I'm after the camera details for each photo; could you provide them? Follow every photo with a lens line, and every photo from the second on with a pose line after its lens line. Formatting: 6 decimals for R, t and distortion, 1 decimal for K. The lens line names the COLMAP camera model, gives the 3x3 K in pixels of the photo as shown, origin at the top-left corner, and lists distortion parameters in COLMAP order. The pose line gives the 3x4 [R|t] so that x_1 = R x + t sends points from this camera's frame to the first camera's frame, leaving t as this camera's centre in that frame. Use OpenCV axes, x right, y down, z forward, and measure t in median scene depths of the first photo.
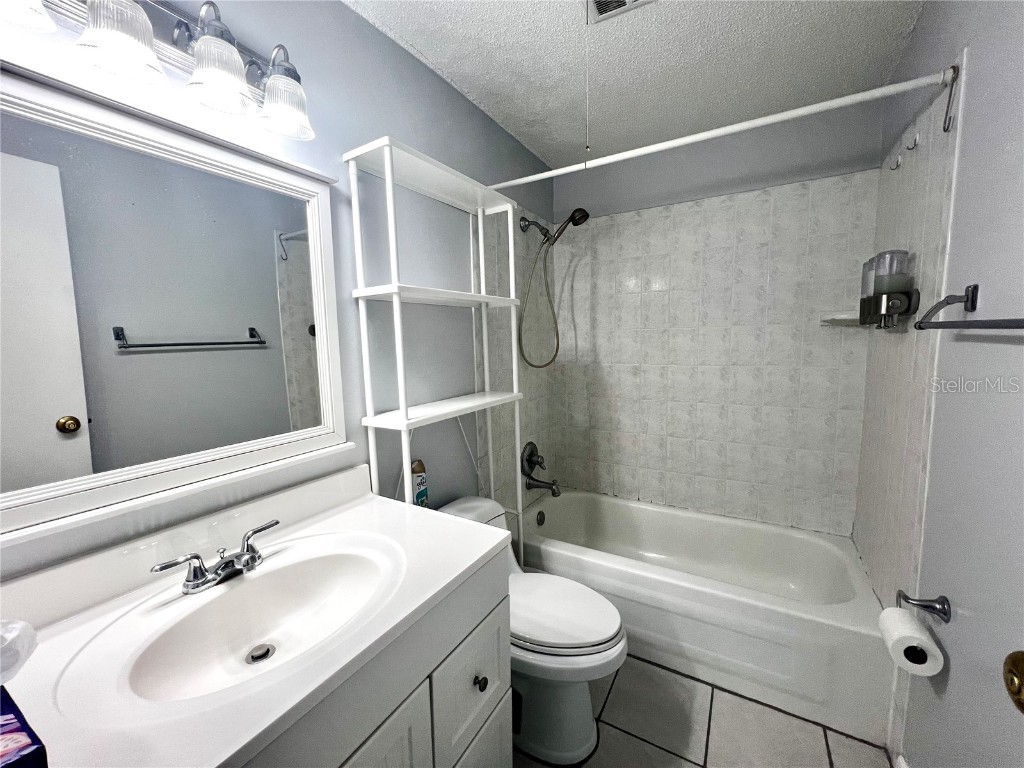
lens RADIAL K [[410.8, 0, 511.5], [0, 410.8, 382.2], [0, 0, 1]] dist [-0.002583, 0.000020]
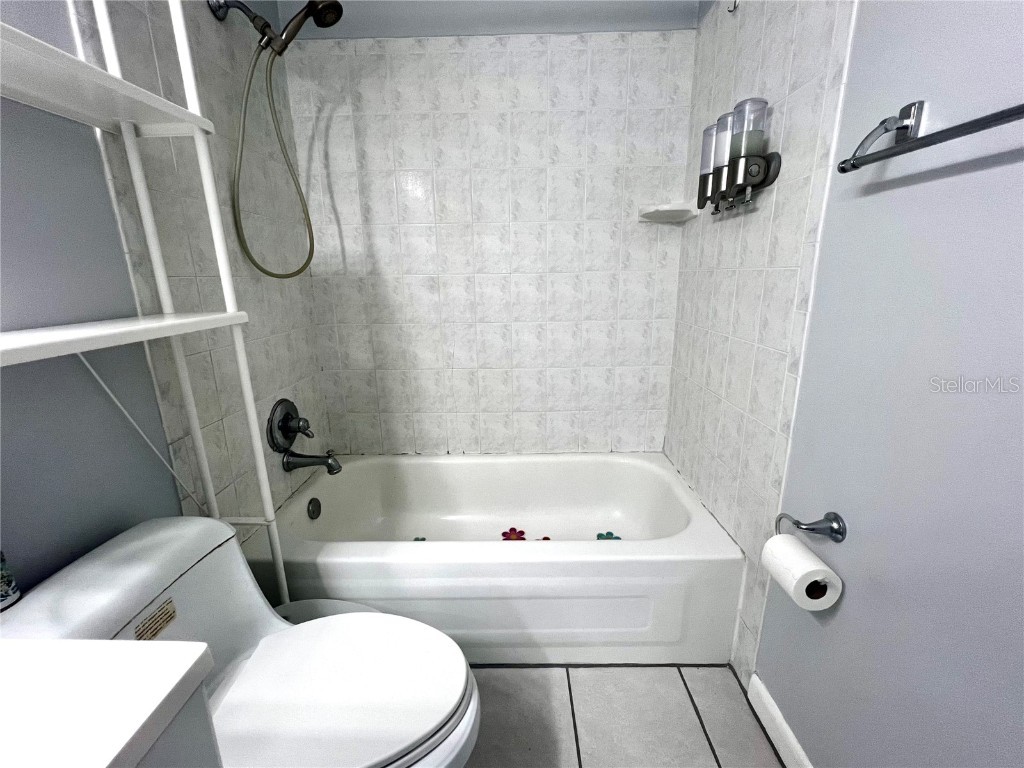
lens RADIAL K [[431.6, 0, 510.1], [0, 431.6, 382.9], [0, 0, 1]] dist [-0.000521, -0.000147]
pose [[0.869364, -0.115097, 0.480582, 0.041931], [0.049782, 0.987949, 0.146555, 0.049781], [-0.491659, -0.103485, 0.864617, 0.311194]]
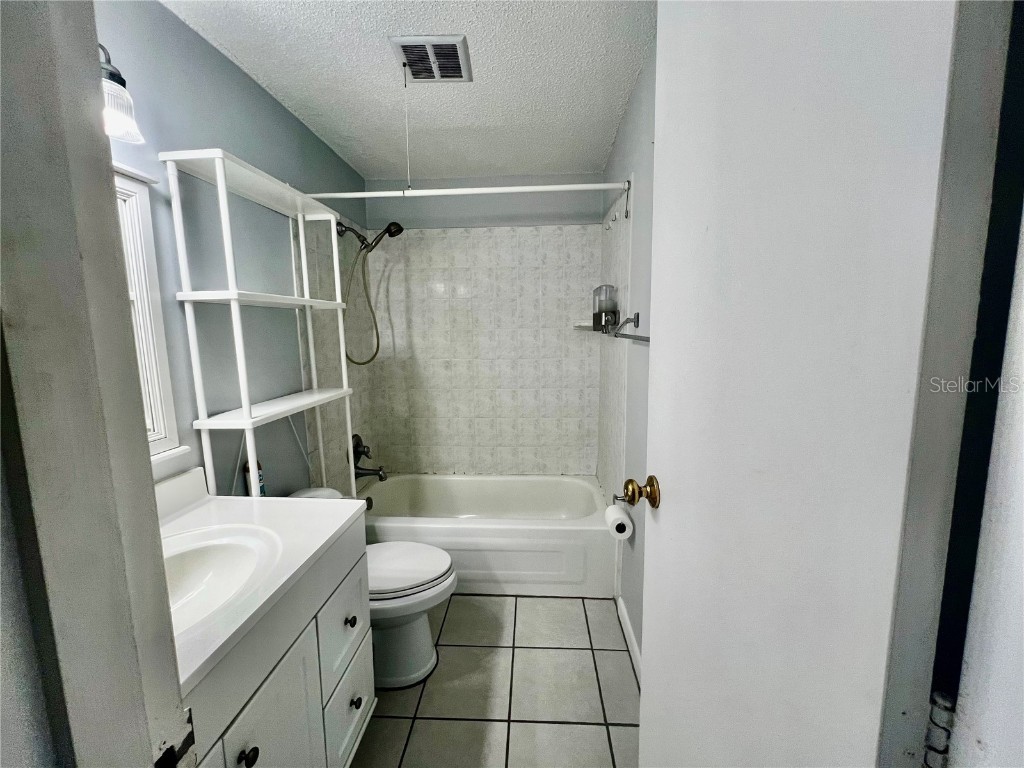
lens RADIAL K [[410.8, 0, 511.5], [0, 410.8, 382.2], [0, 0, 1]] dist [-0.002583, 0.000020]
pose [[0.890087, -0.047372, 0.453323, -0.086513], [0.039650, 0.998861, 0.026528, -0.002518], [-0.454064, -0.005638, 0.890951, -0.164614]]
